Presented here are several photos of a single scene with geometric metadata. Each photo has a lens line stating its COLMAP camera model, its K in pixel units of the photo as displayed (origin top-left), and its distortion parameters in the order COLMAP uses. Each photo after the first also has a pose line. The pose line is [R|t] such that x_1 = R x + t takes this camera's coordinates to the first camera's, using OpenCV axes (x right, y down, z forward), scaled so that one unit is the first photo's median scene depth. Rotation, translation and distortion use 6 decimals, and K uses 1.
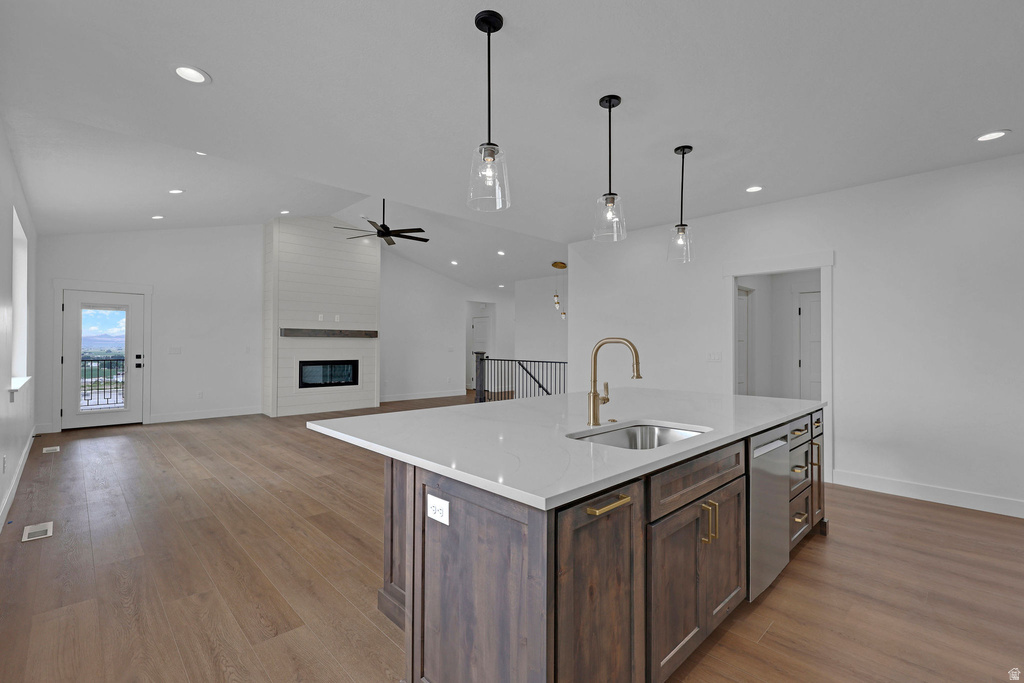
lens RADIAL K [[454.8, 0, 509.6], [0, 454.8, 341.7], [0, 0, 1]] dist [0.001472, -0.001658]
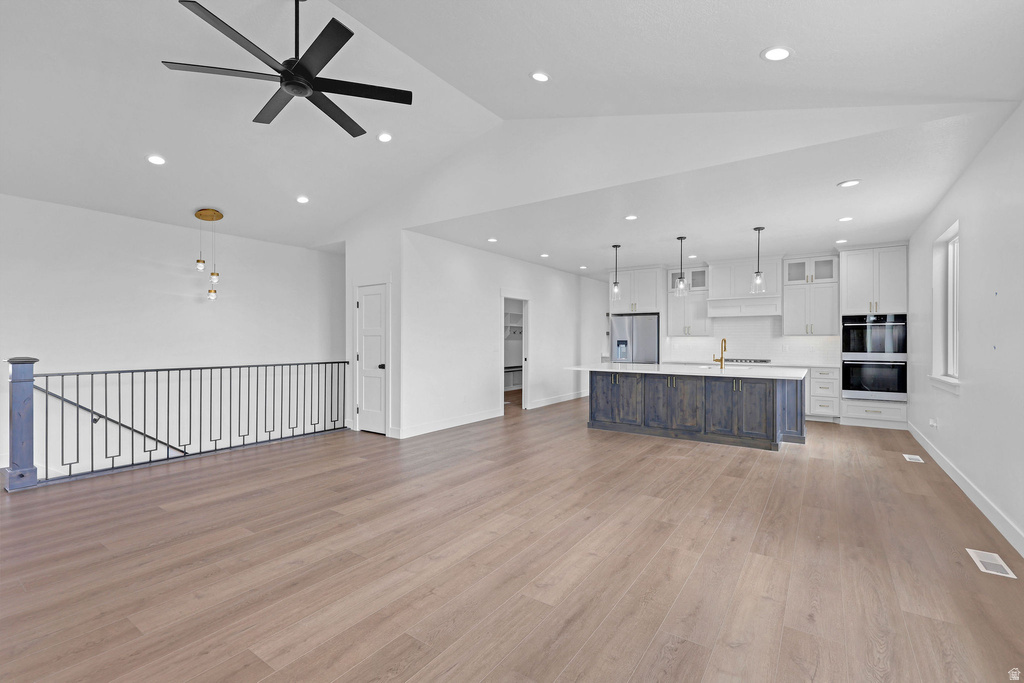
lens RADIAL K [[454.8, 0, 508.2], [0, 454.8, 339.6], [0, 0, 1]] dist [0.001472, -0.001658]
pose [[-0.190807, -0.002828, 0.981624, -0.735391], [-0.008254, 0.999965, 0.001277, 0.002319], [-0.981593, -0.007859, -0.190824, 0.887212]]
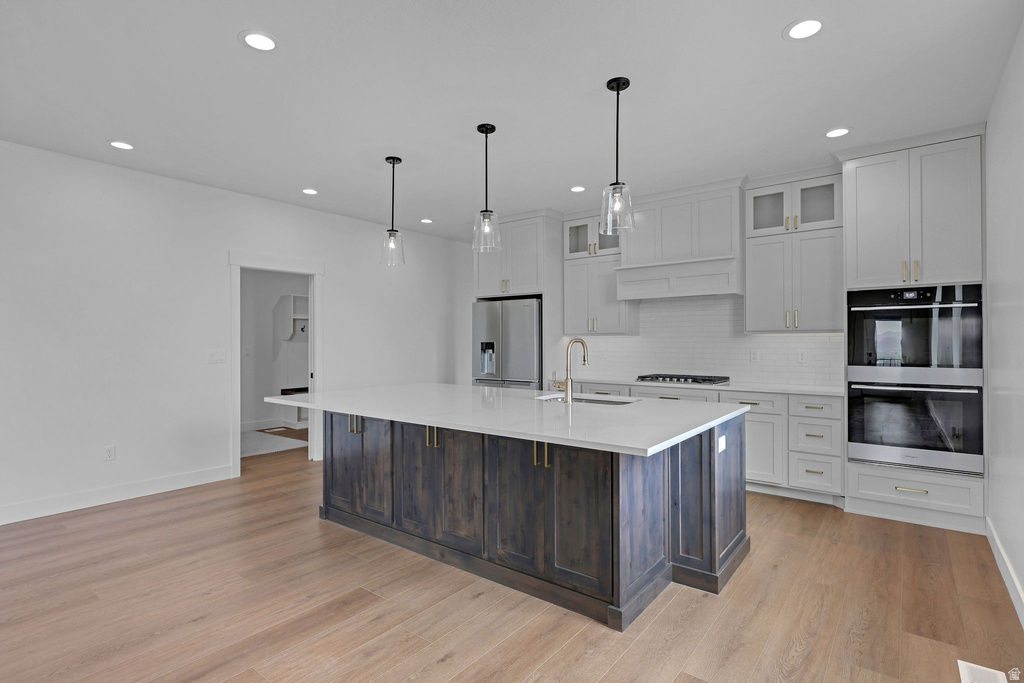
lens RADIAL K [[511.6, 0, 509.0], [0, 511.6, 339.1], [0, 0, 1]] dist [-0.001952, -0.000091]
pose [[-0.140494, 0.001269, 0.990081, -0.397068], [-0.004768, 0.999987, -0.001958, -0.000261], [-0.990070, -0.004996, -0.140486, 0.426493]]
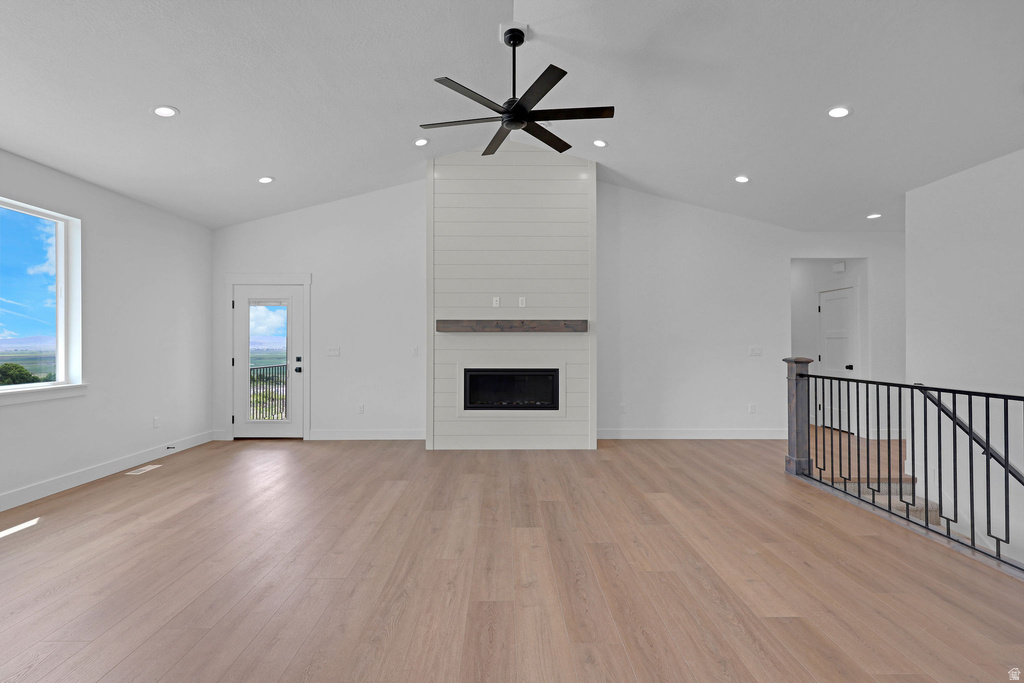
lens RADIAL K [[475.3, 0, 505.2], [0, 475.3, 338.5], [0, 0, 1]] dist [-0.002305, 0.000798]
pose [[0.722478, -0.011957, -0.691291, 0.069665], [0.009694, 0.999927, -0.007164, 0.004652], [0.691326, -0.001525, 0.722541, 0.623107]]
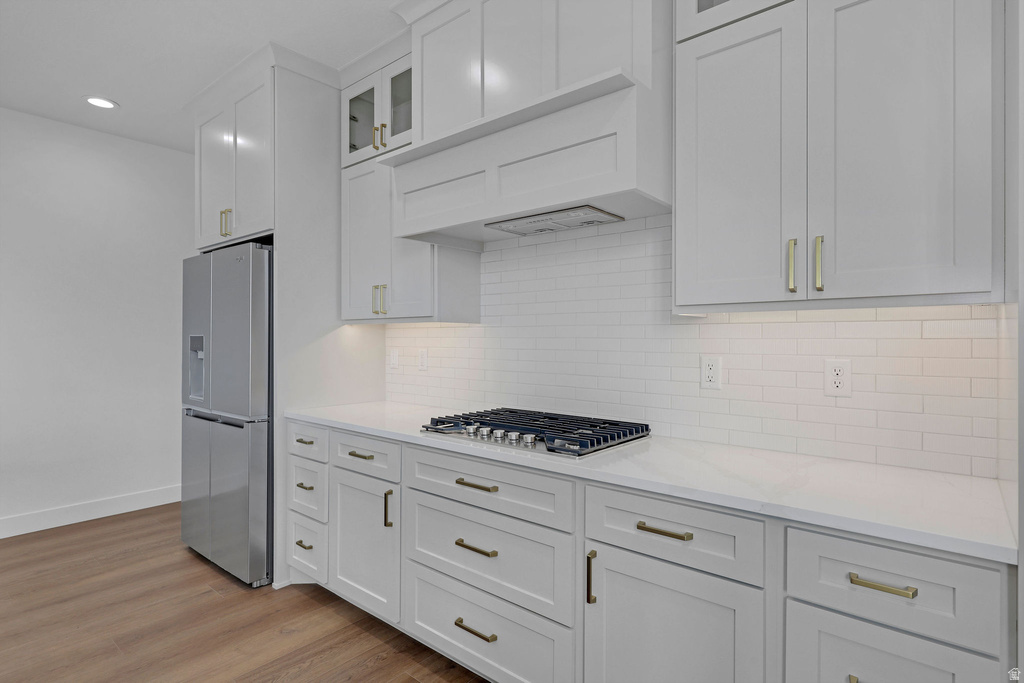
lens RADIAL K [[528.6, 0, 504.9], [0, 528.6, 337.8], [0, 0, 1]] dist [0.001272, 0.000561]
pose [[-0.098033, -0.003760, 0.995176, -0.025912], [-0.011219, 0.999933, 0.002673, 0.001384], [-0.995120, -0.010903, -0.098069, 0.137295]]
